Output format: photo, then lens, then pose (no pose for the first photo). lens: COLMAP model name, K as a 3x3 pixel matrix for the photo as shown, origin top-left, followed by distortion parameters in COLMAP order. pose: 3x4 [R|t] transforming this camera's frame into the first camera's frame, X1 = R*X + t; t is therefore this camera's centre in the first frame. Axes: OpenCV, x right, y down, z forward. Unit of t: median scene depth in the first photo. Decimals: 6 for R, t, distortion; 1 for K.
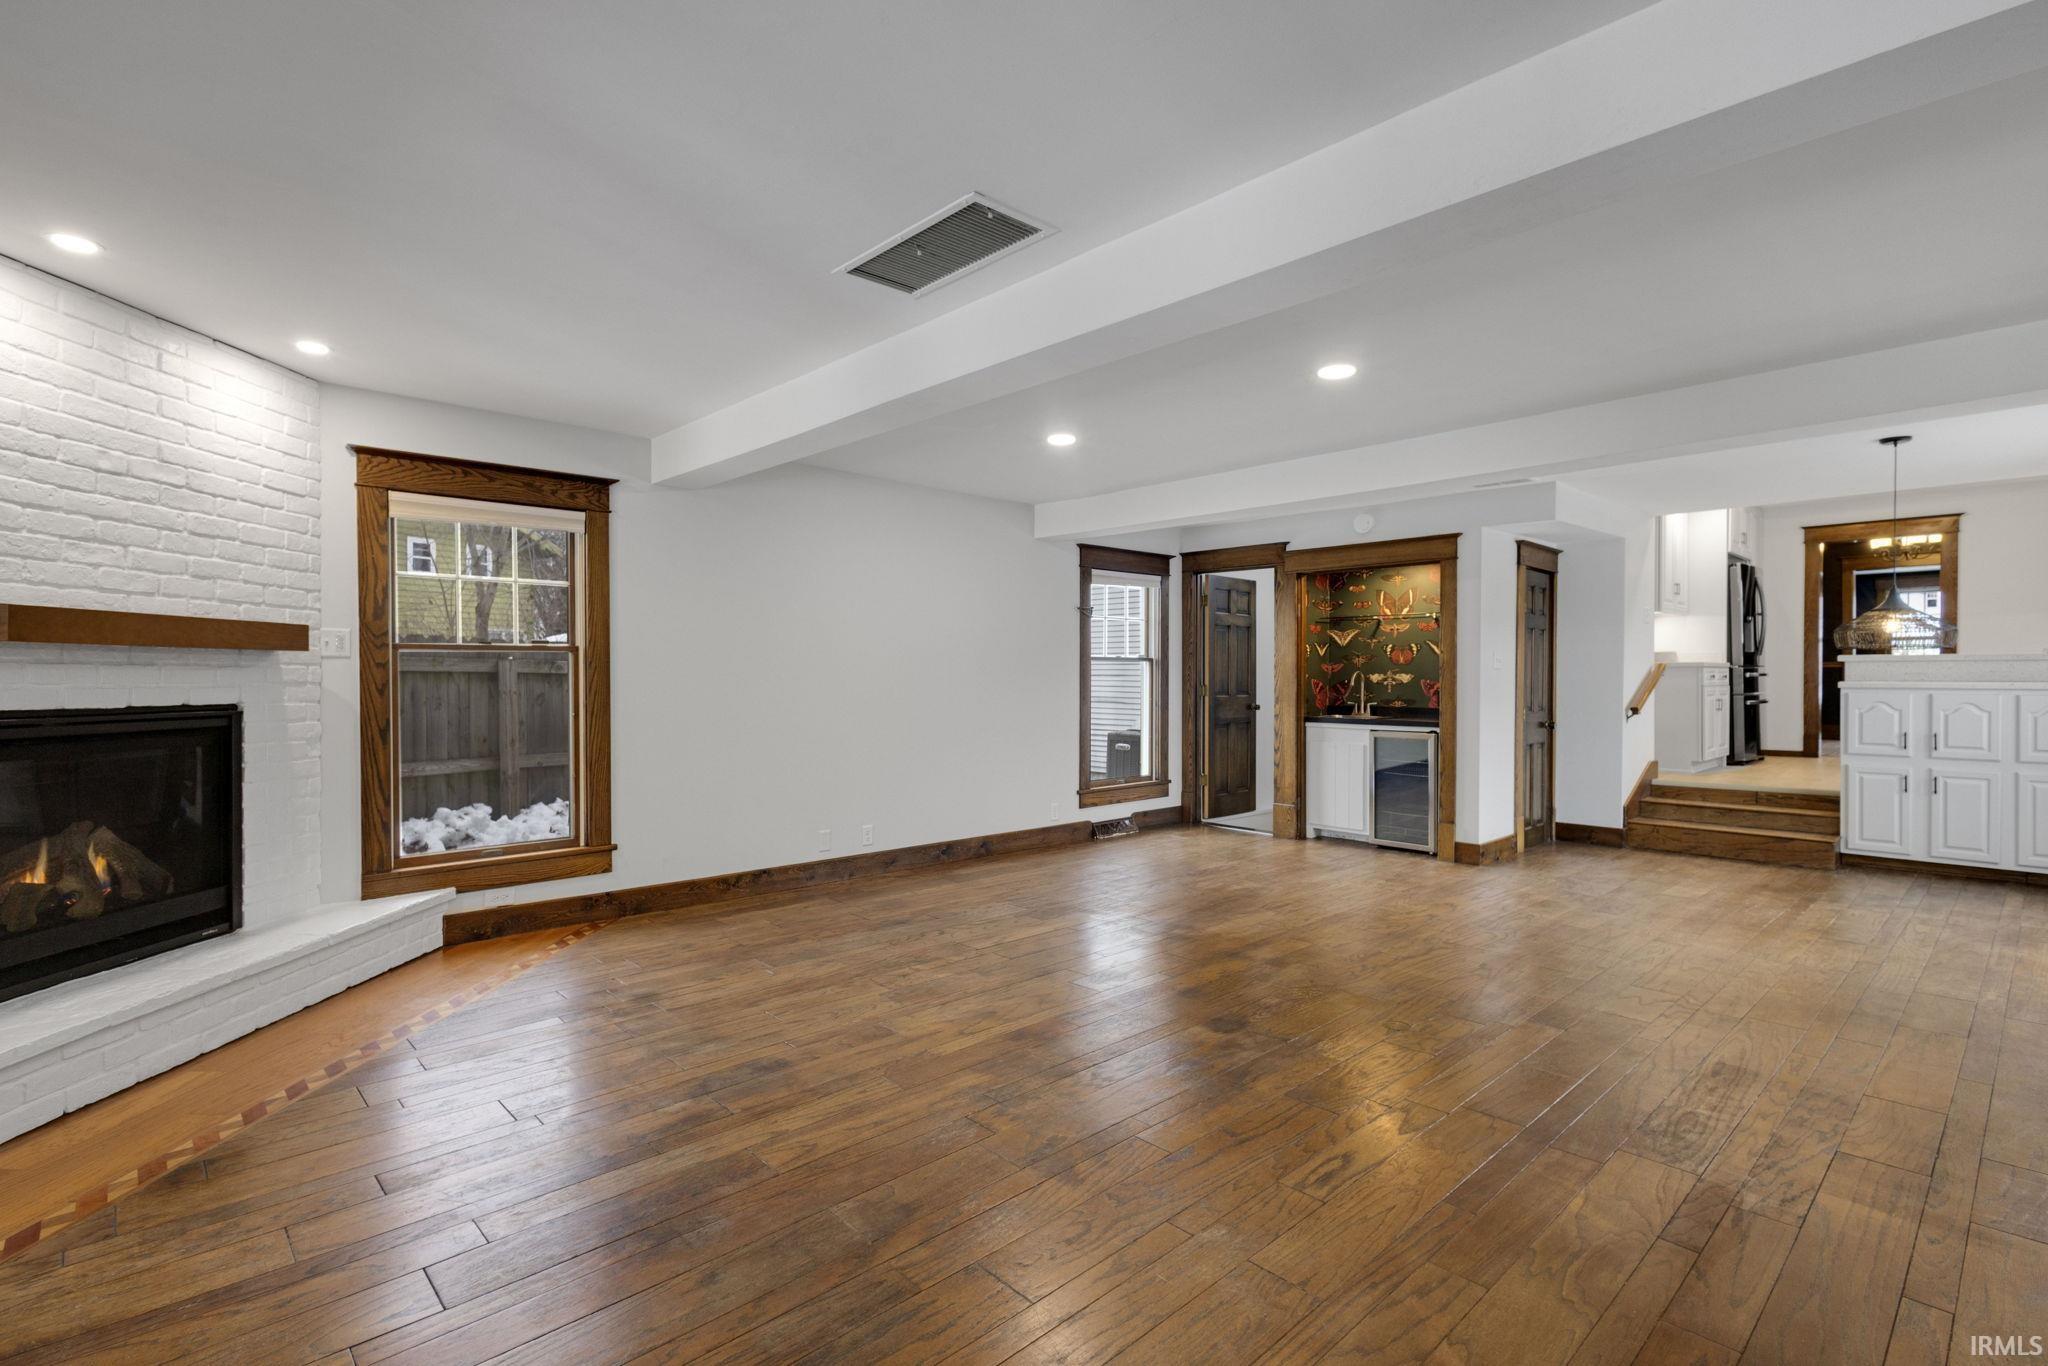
lens RADIAL K [[973.9, 0, 1034.8], [0, 973.9, 683.1], [0, 0, 1]] dist [0.009641, -0.000925]
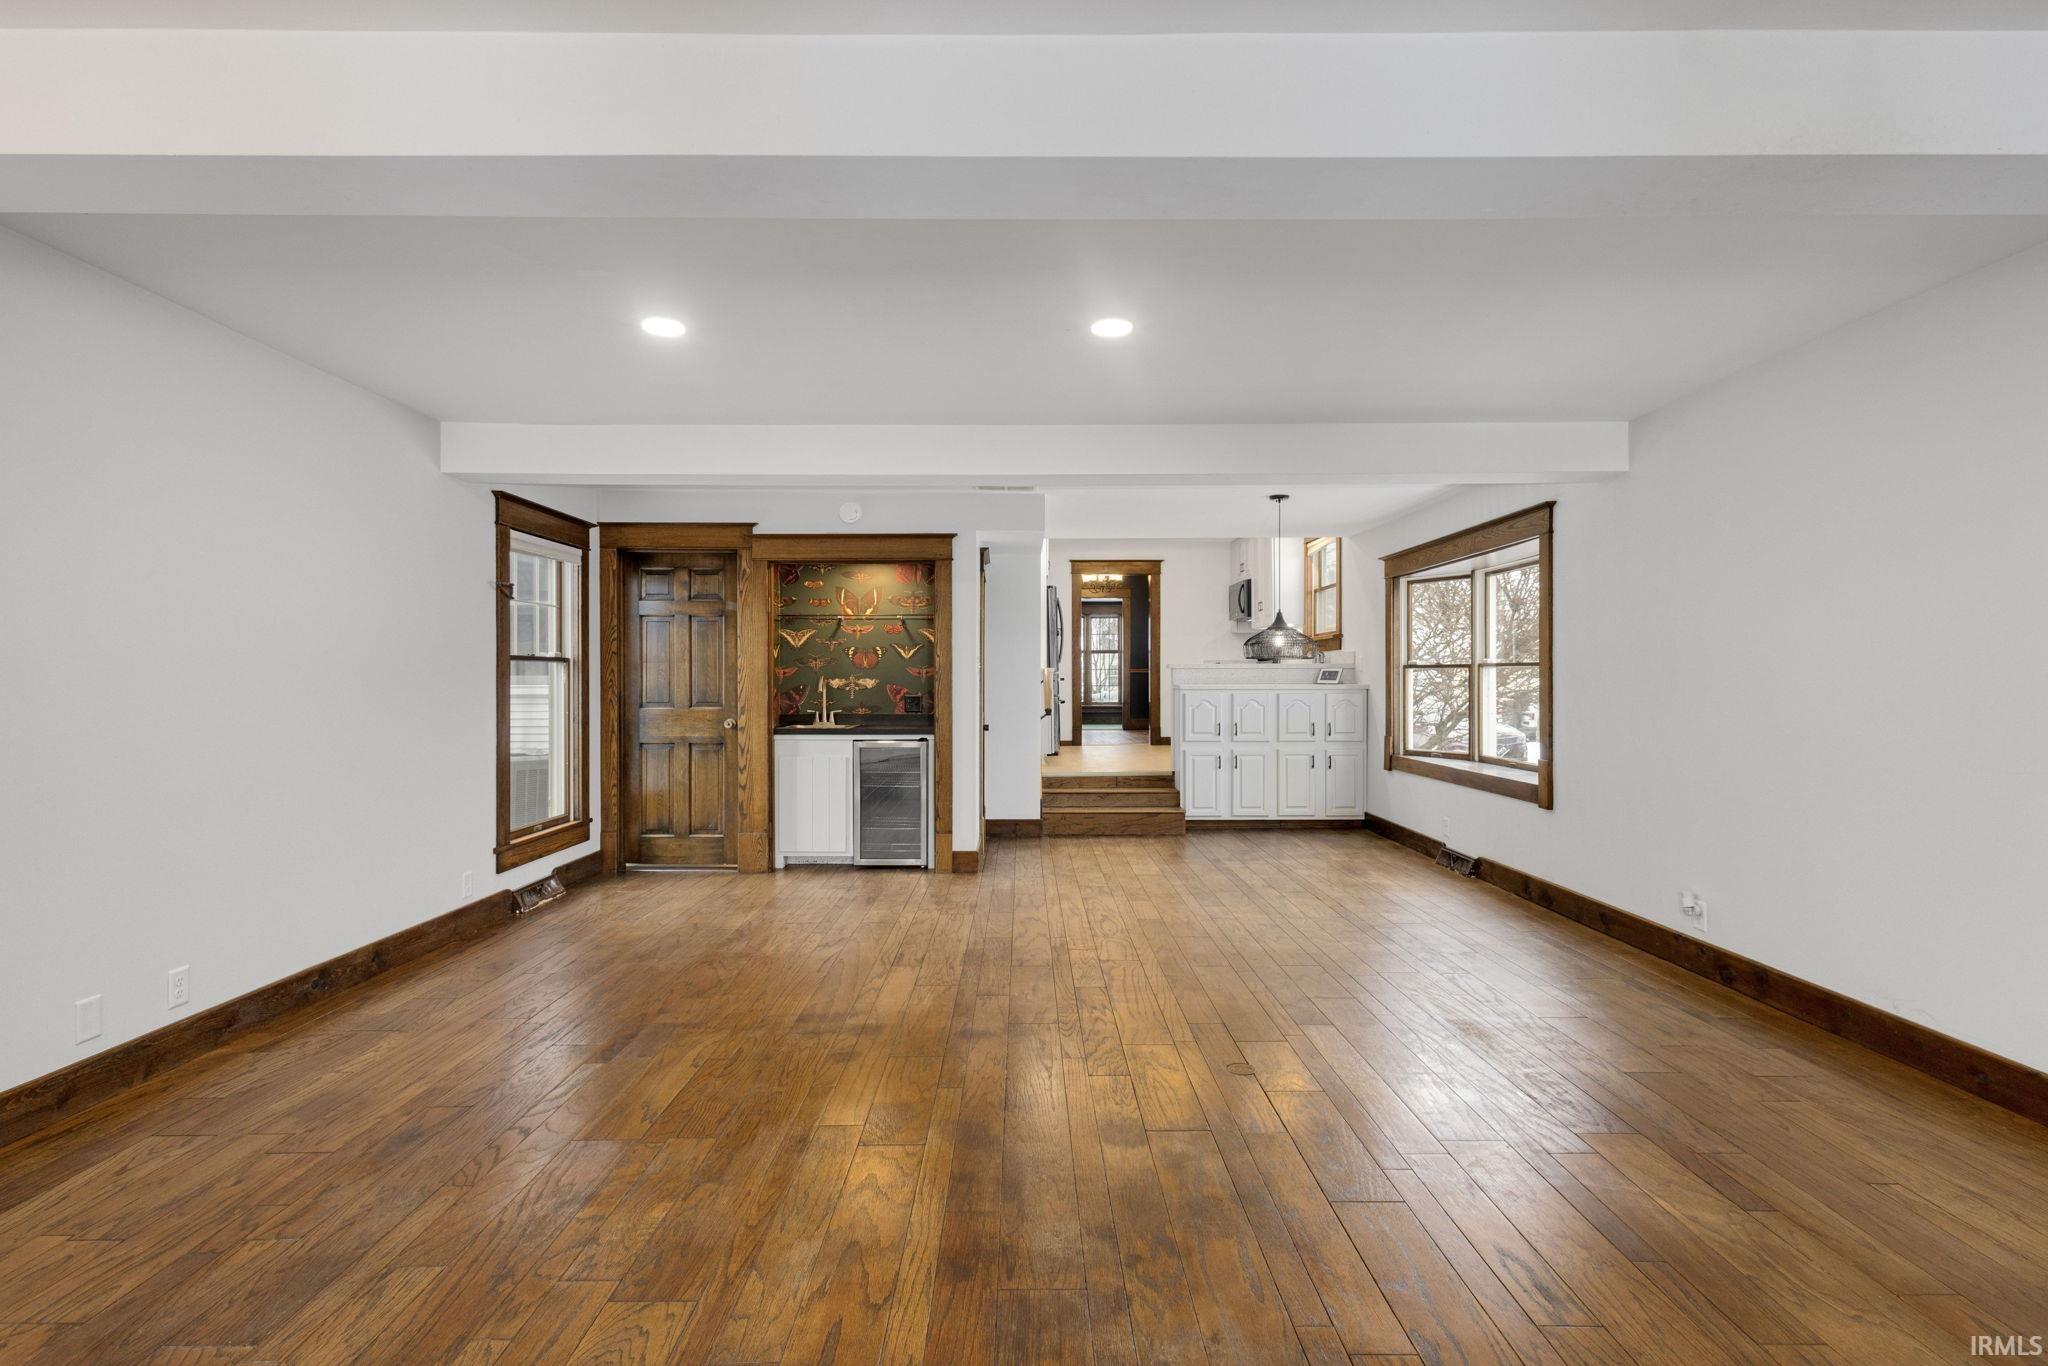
lens RADIAL K [[973.9, 0, 1032.7], [0, 973.9, 678.7], [0, 0, 1]] dist [0.009641, -0.000925]
pose [[0.684346, -0.000812, 0.729157, -0.230499], [0.007358, 0.999956, -0.005793, -0.003291], [-0.729121, 0.009329, 0.684322, 0.287329]]
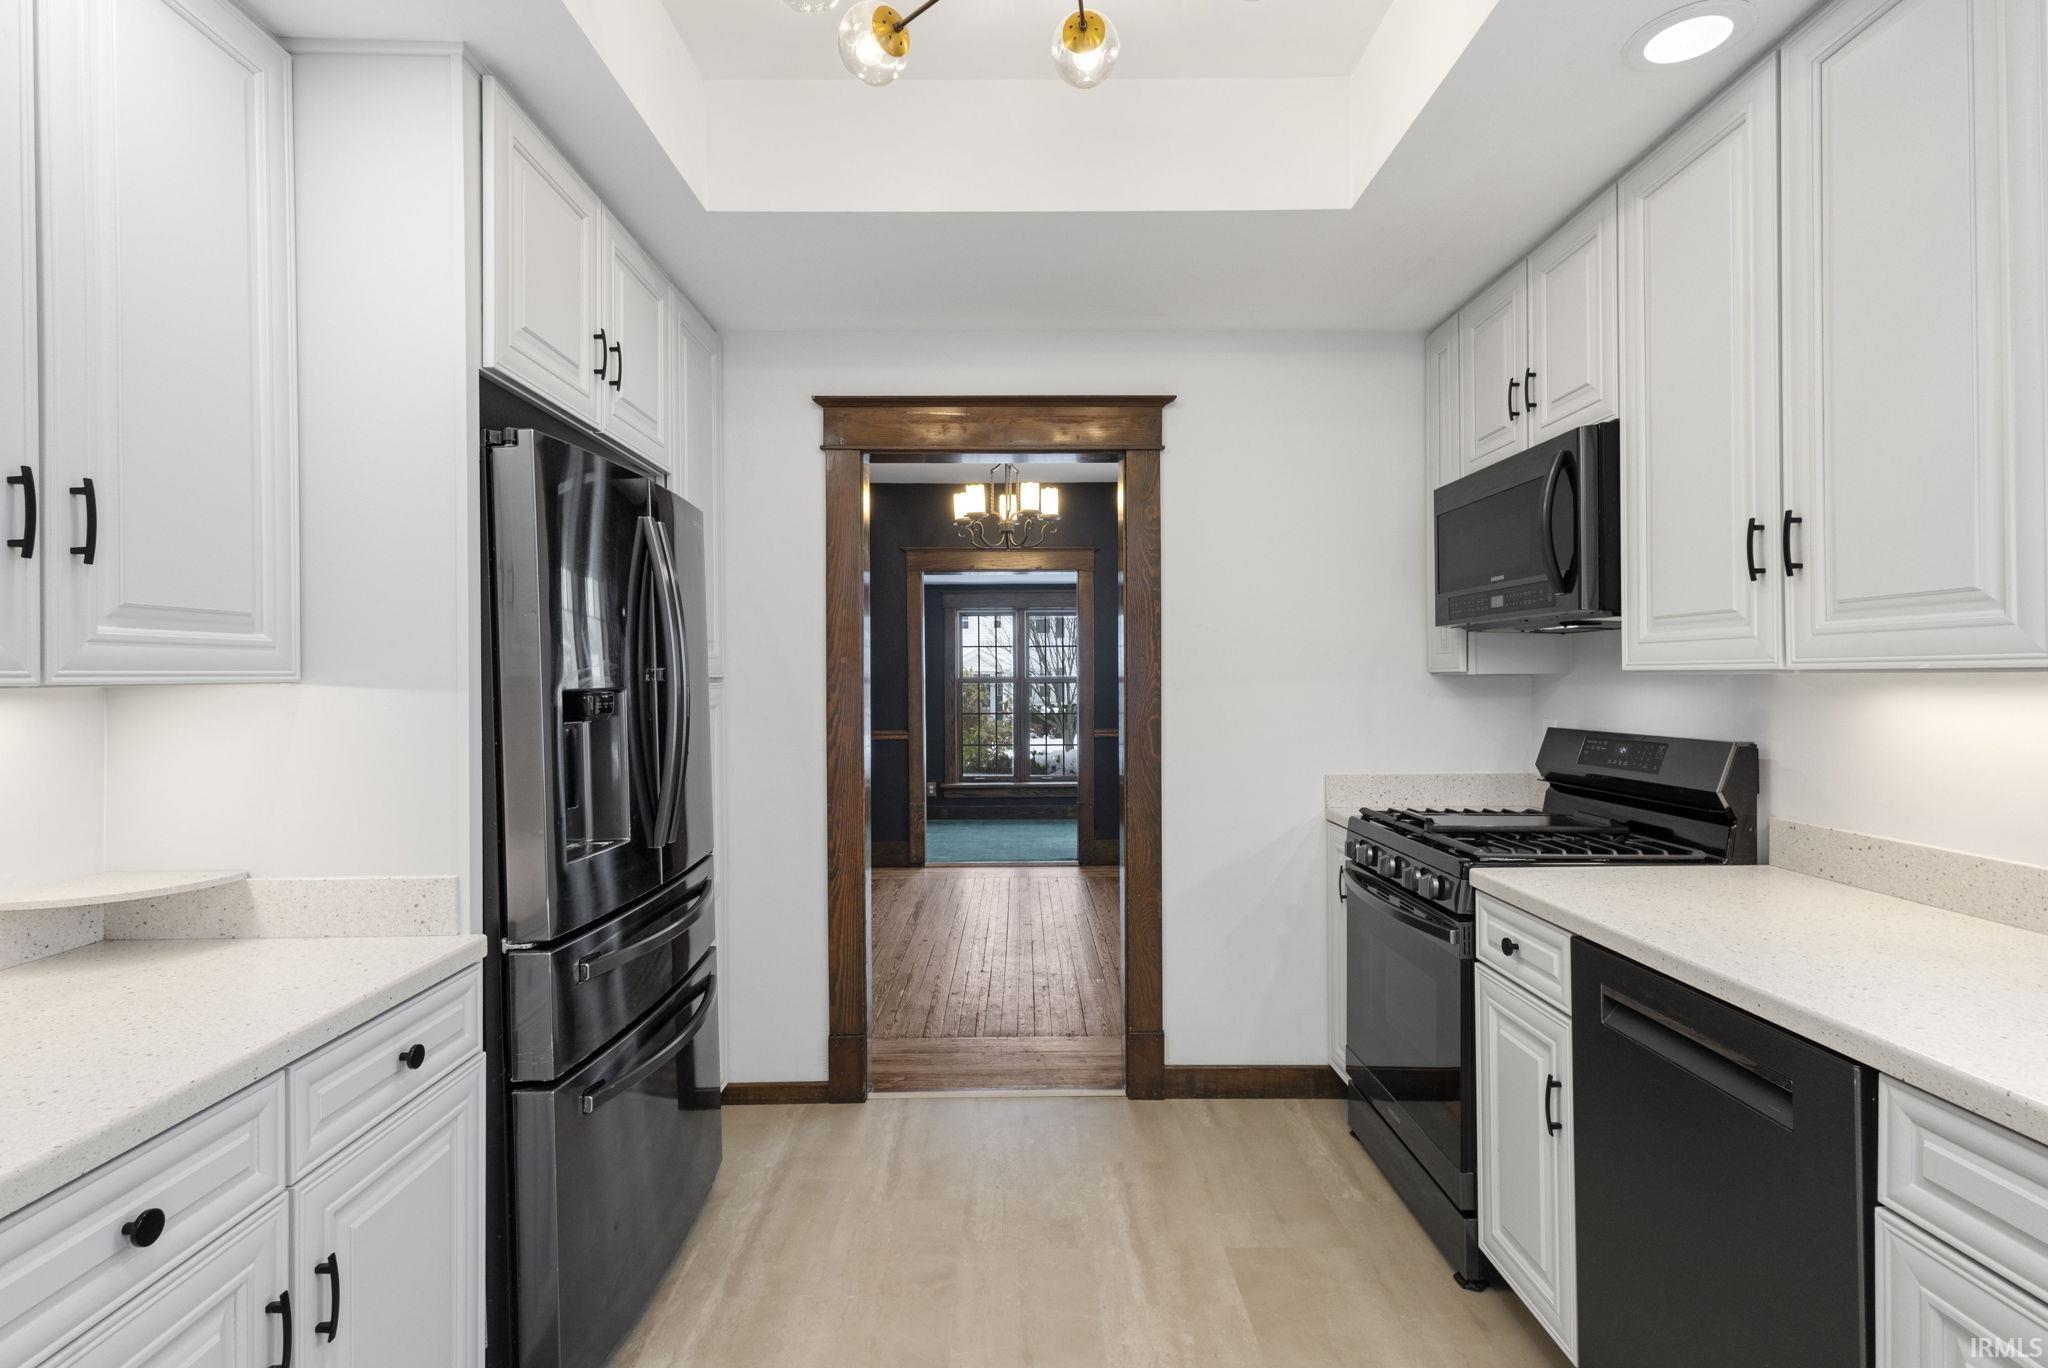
lens RADIAL K [[973.9, 0, 1021.1], [0, 973.9, 683.4], [0, 0, 1]] dist [0.009641, -0.000925]
pose [[0.691249, -0.009147, 0.722559, 0.899634], [0.011259, 0.999935, 0.001887, -0.097511], [-0.722529, 0.006831, 0.691307, 1.100882]]
